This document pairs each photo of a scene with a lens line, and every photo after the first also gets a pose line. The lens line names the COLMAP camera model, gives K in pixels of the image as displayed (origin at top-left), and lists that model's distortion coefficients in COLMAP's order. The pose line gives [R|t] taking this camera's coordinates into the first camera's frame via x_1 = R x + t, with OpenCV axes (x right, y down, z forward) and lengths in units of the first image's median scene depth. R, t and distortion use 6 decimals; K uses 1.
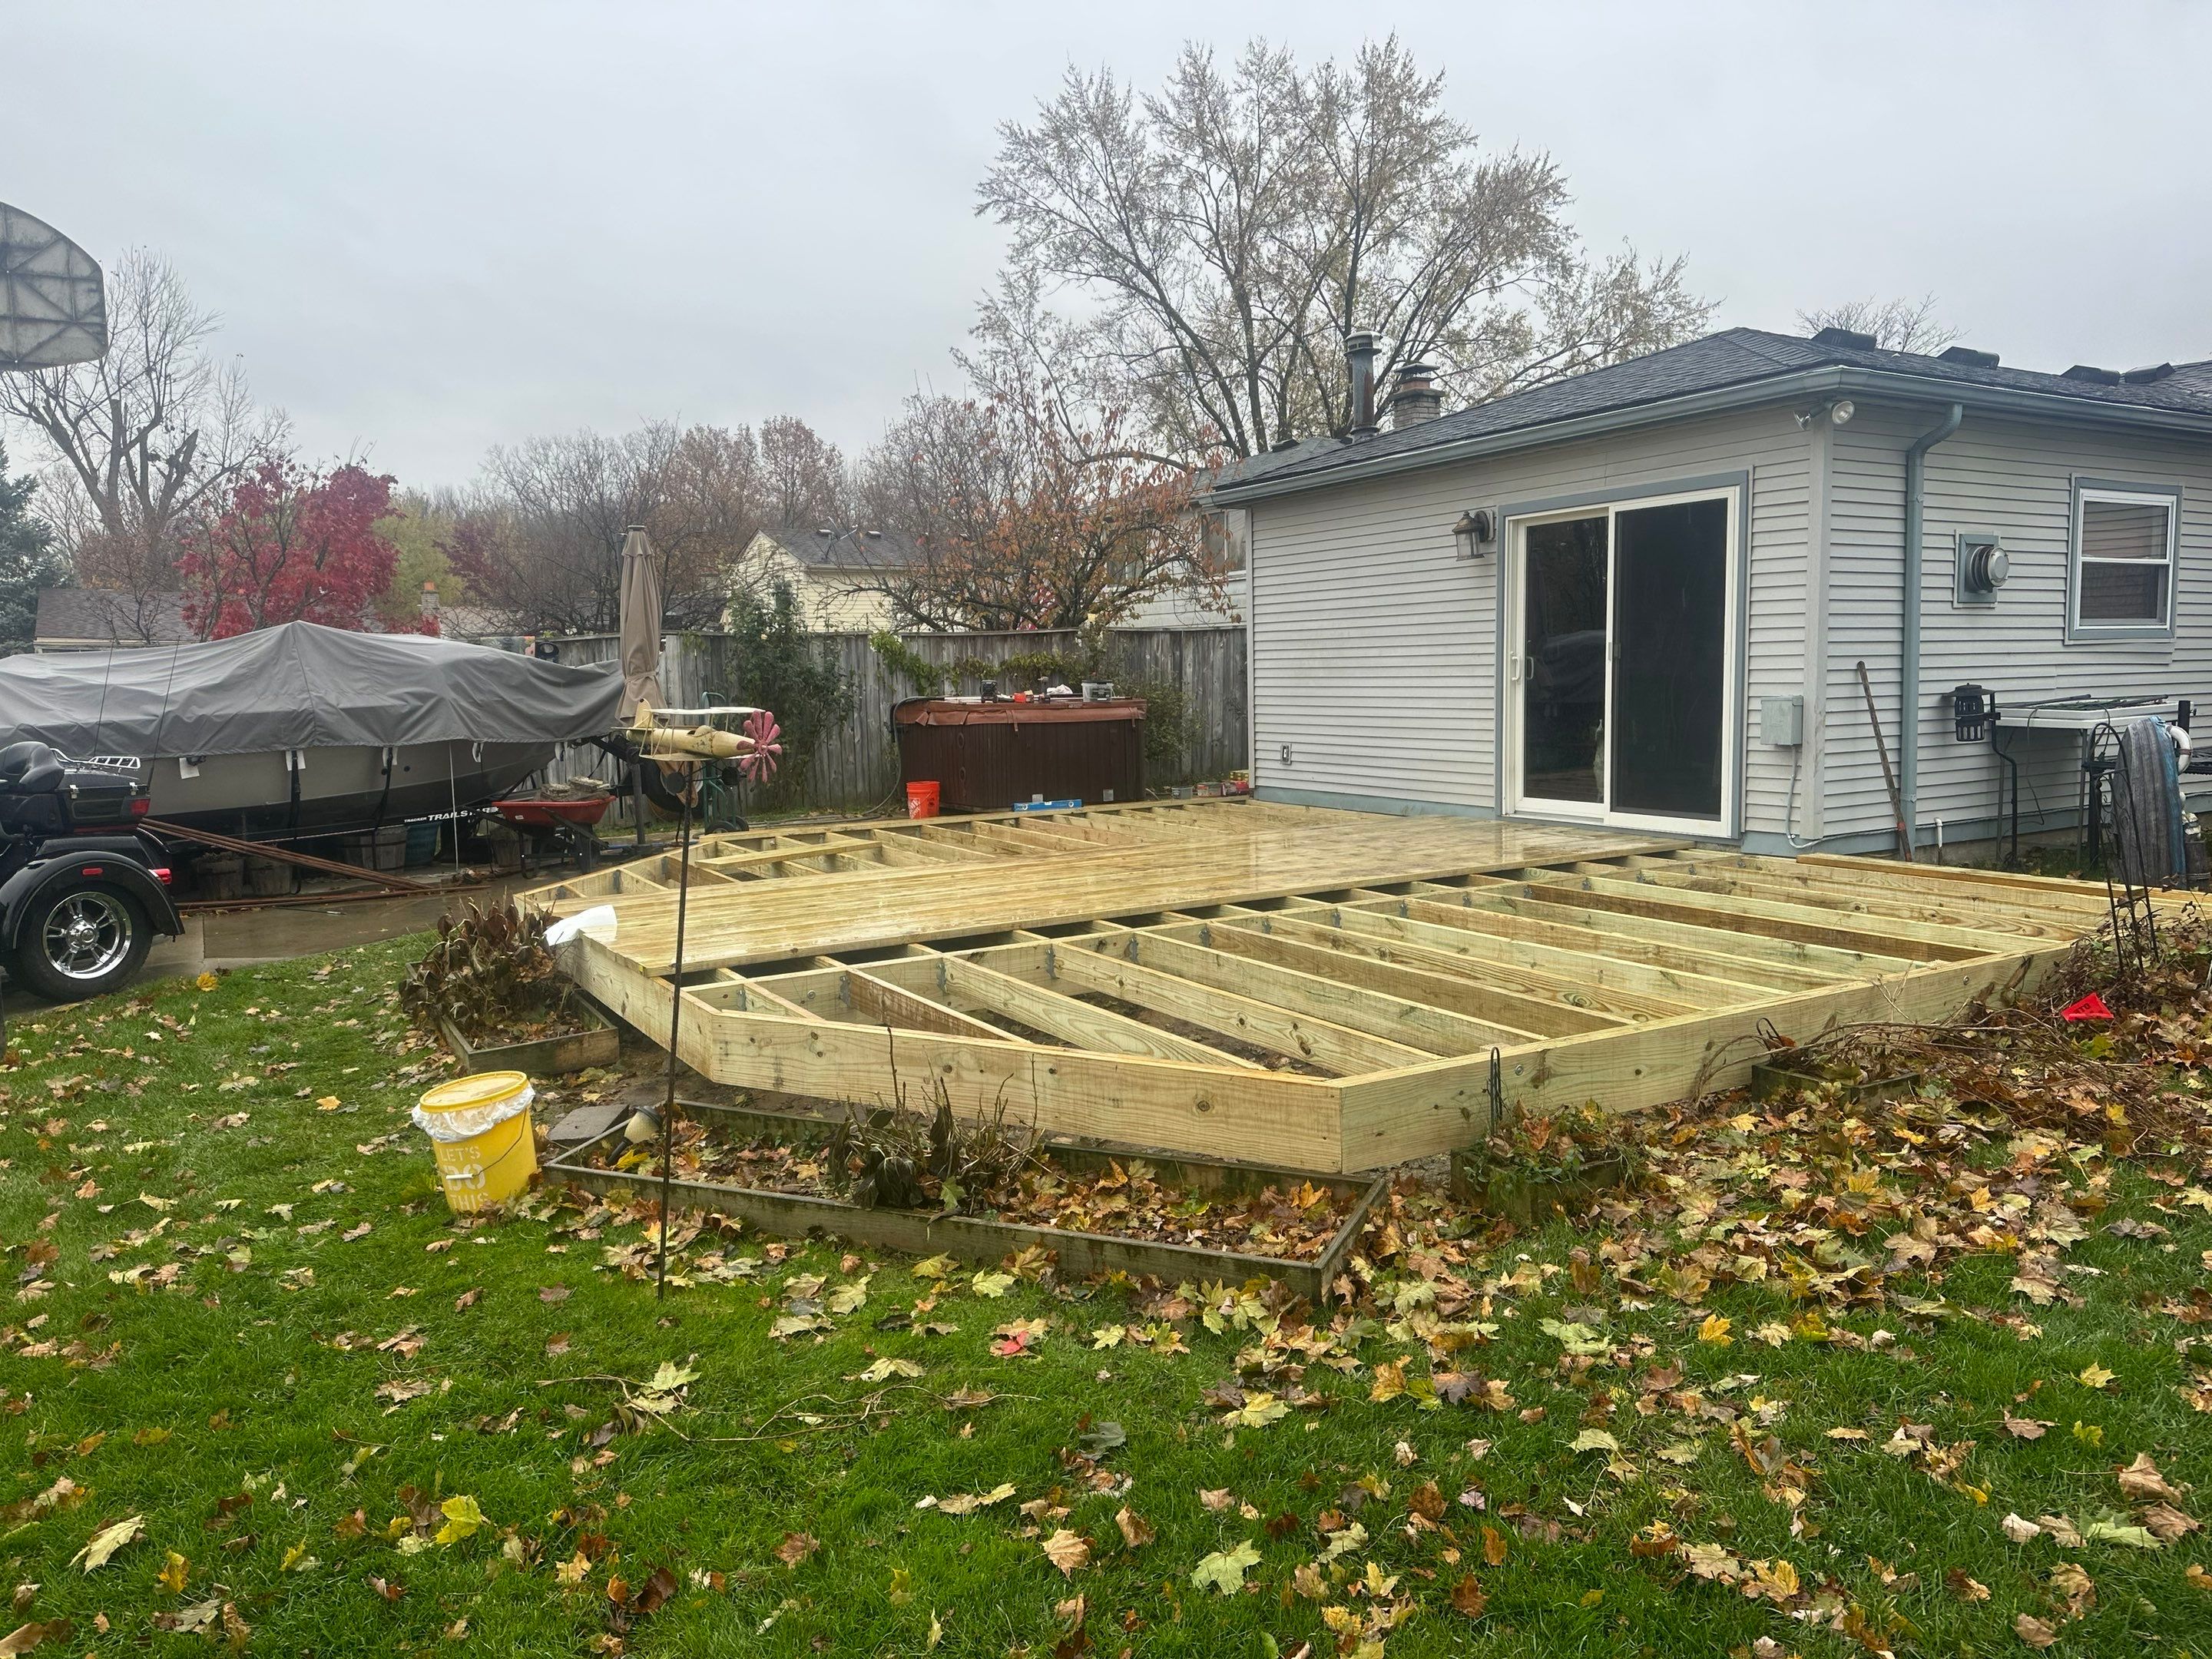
lens RADIAL K [[1565.8, 0, 1117.0], [0, 1565.8, 845.7], [0, 0, 1]] dist [0.073973, -0.096412]
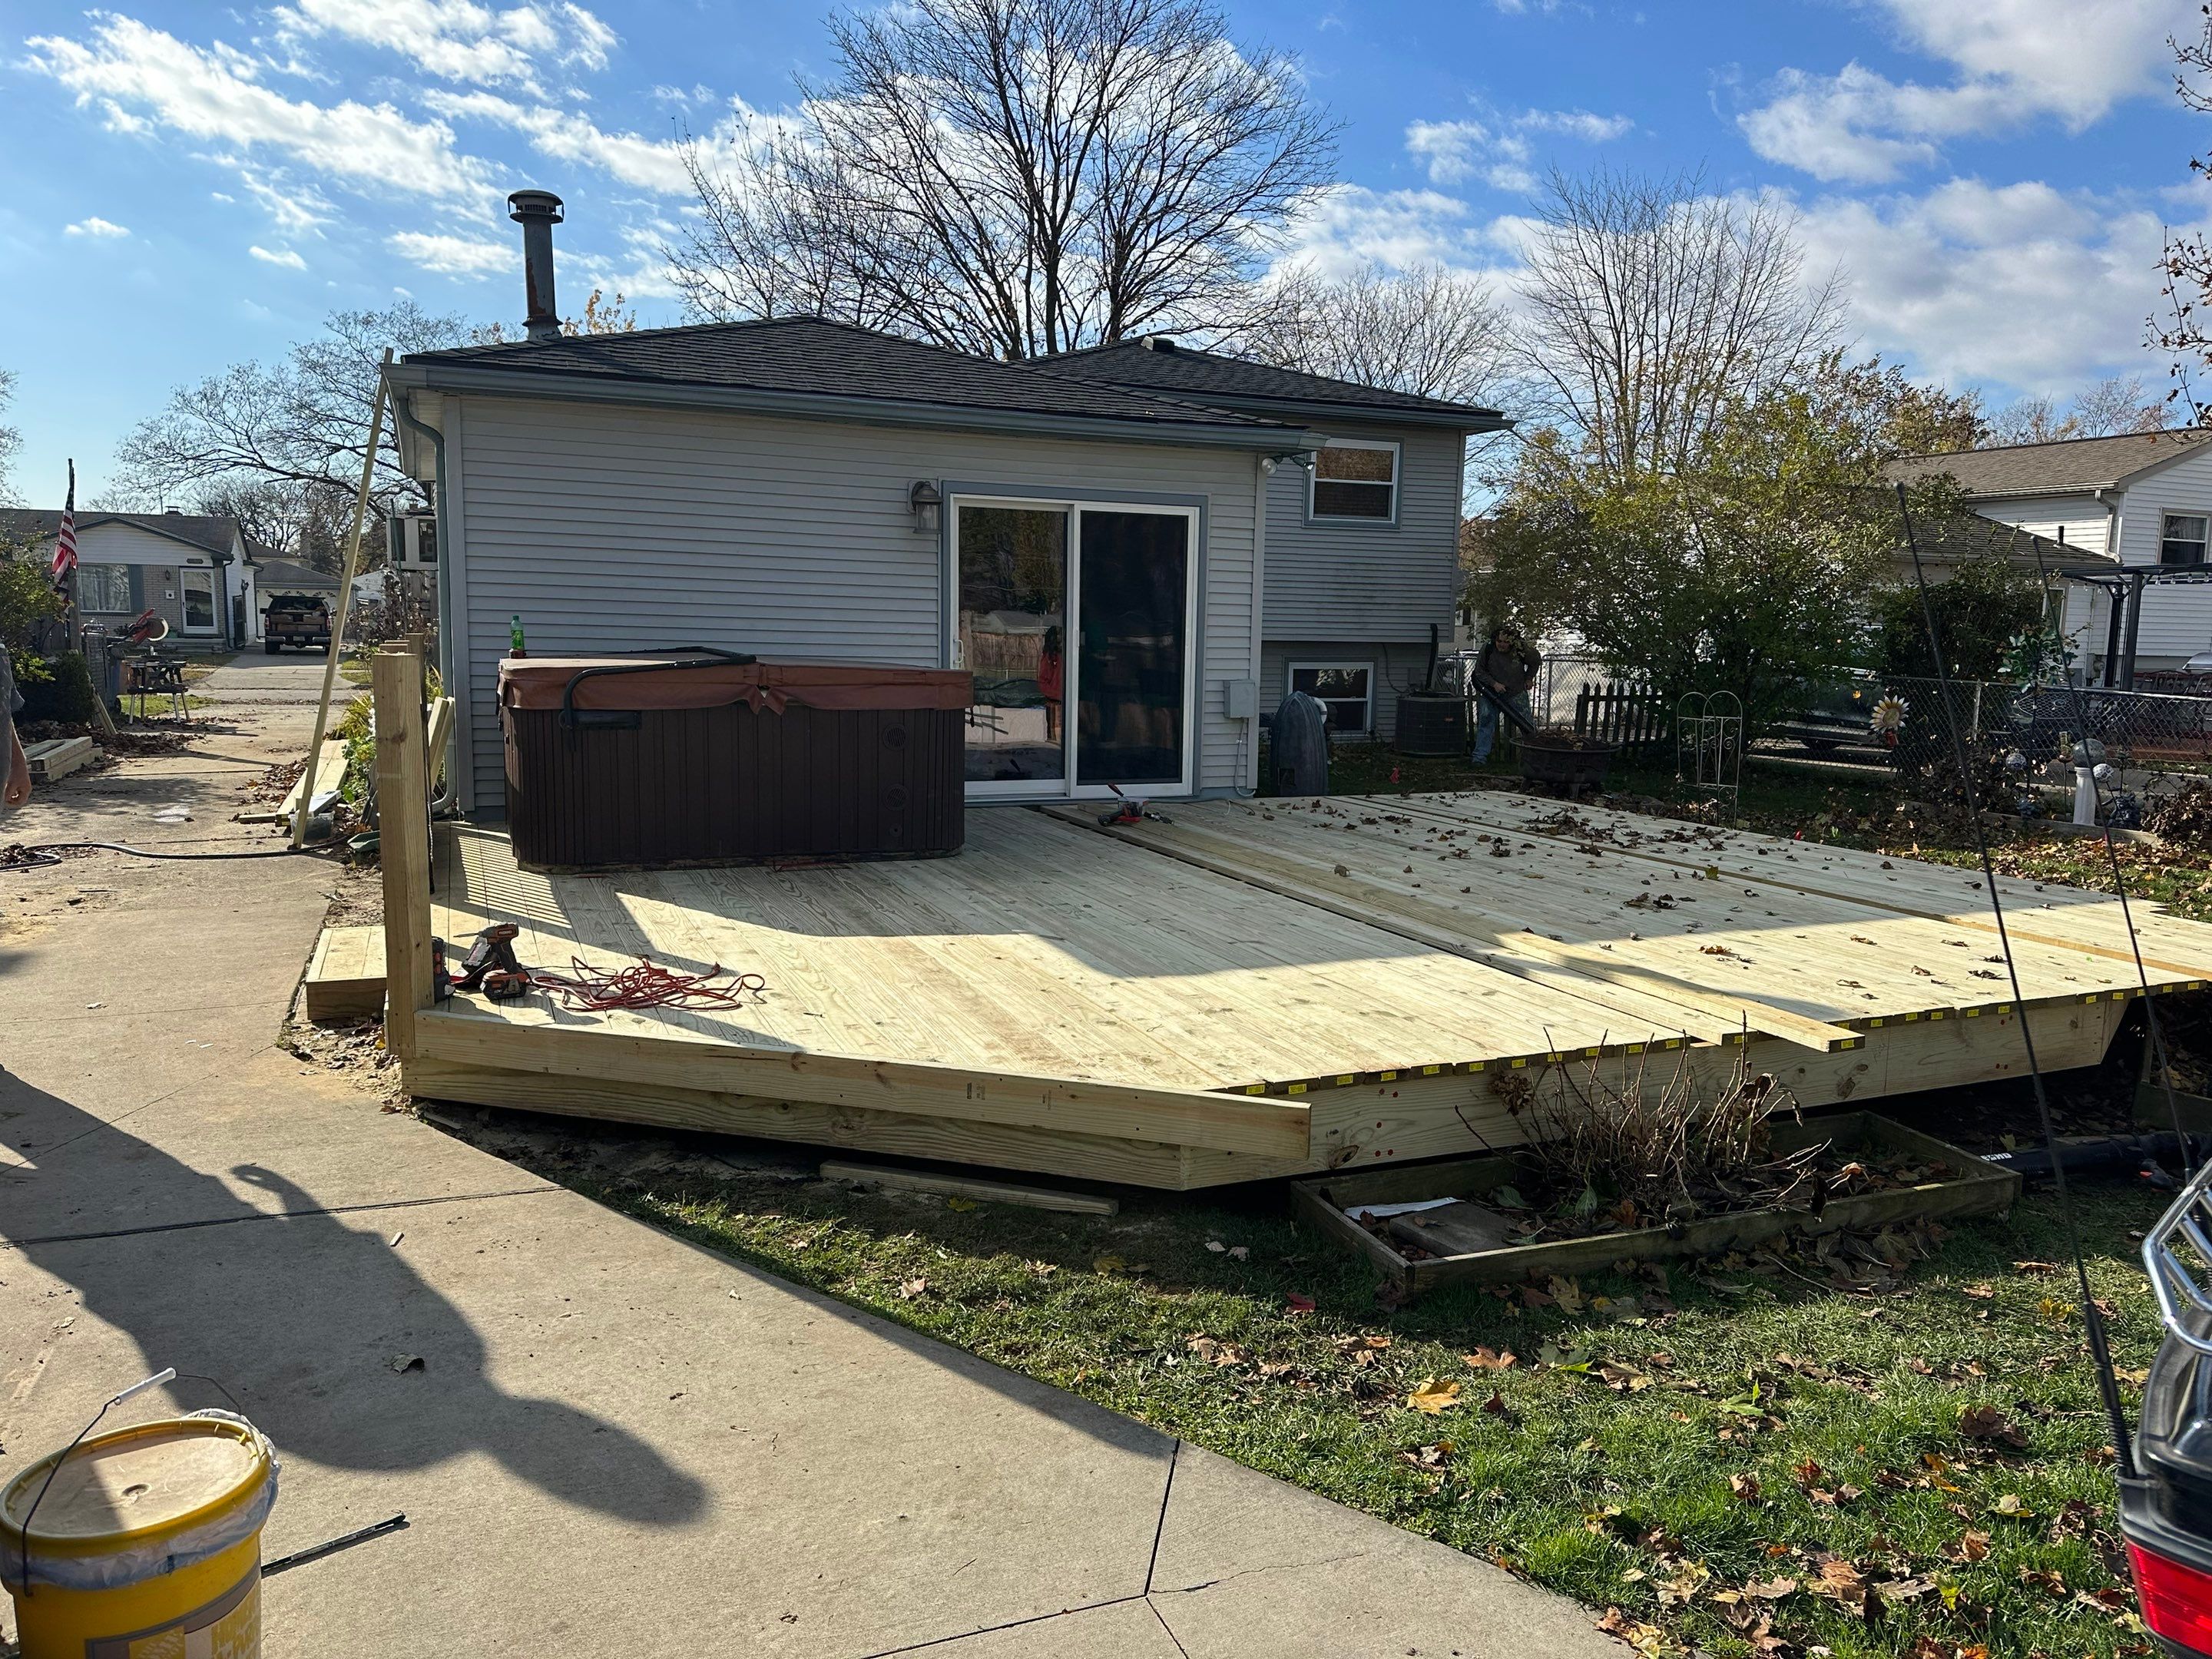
lens RADIAL K [[1565.8, 0, 1117.0], [0, 1565.8, 845.7], [0, 0, 1]] dist [0.073973, -0.096412]
pose [[0.120226, -0.108370, 0.986814, -0.812441], [0.085695, 0.991447, 0.098438, -0.090374], [-0.989041, 0.072731, 0.128484, 0.897935]]
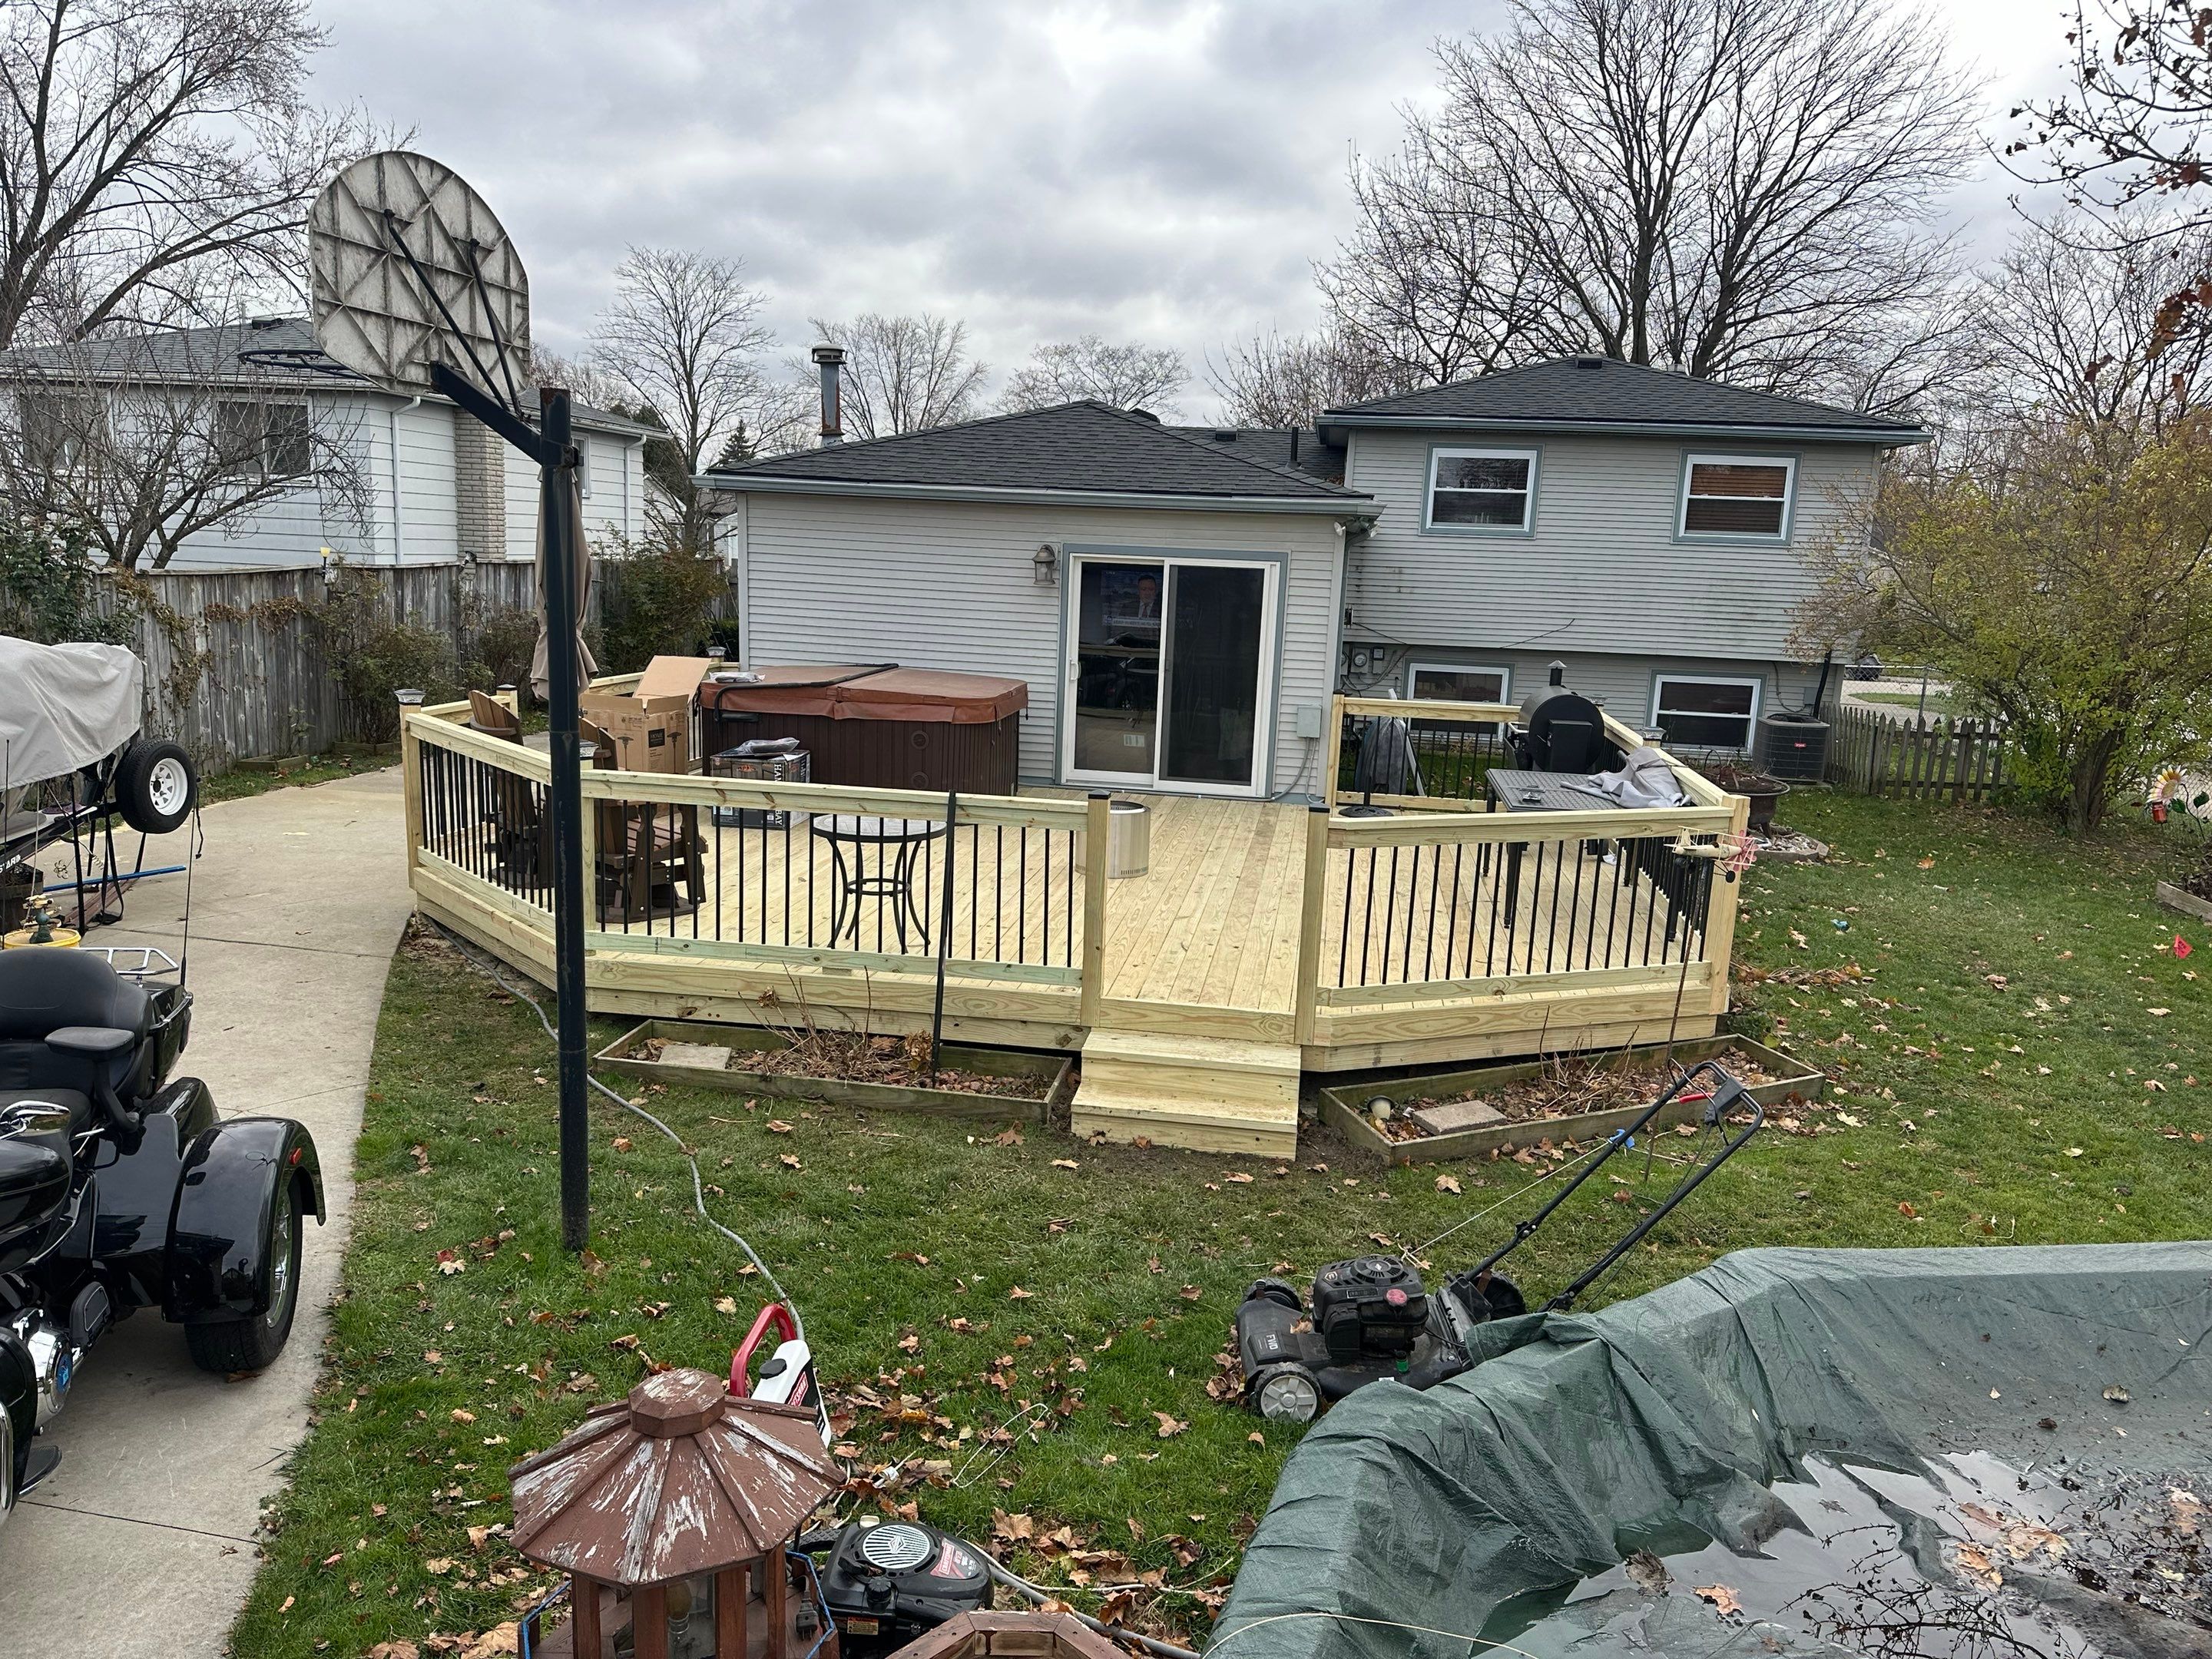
lens RADIAL K [[1565.8, 0, 1117.0], [0, 1565.8, 845.7], [0, 0, 1]] dist [0.073973, -0.096412]
pose [[0.621067, -0.097756, 0.777637, -0.848280], [0.028385, 0.994346, 0.102328, -0.114673], [-0.783244, -0.041479, 0.620330, 0.186616]]
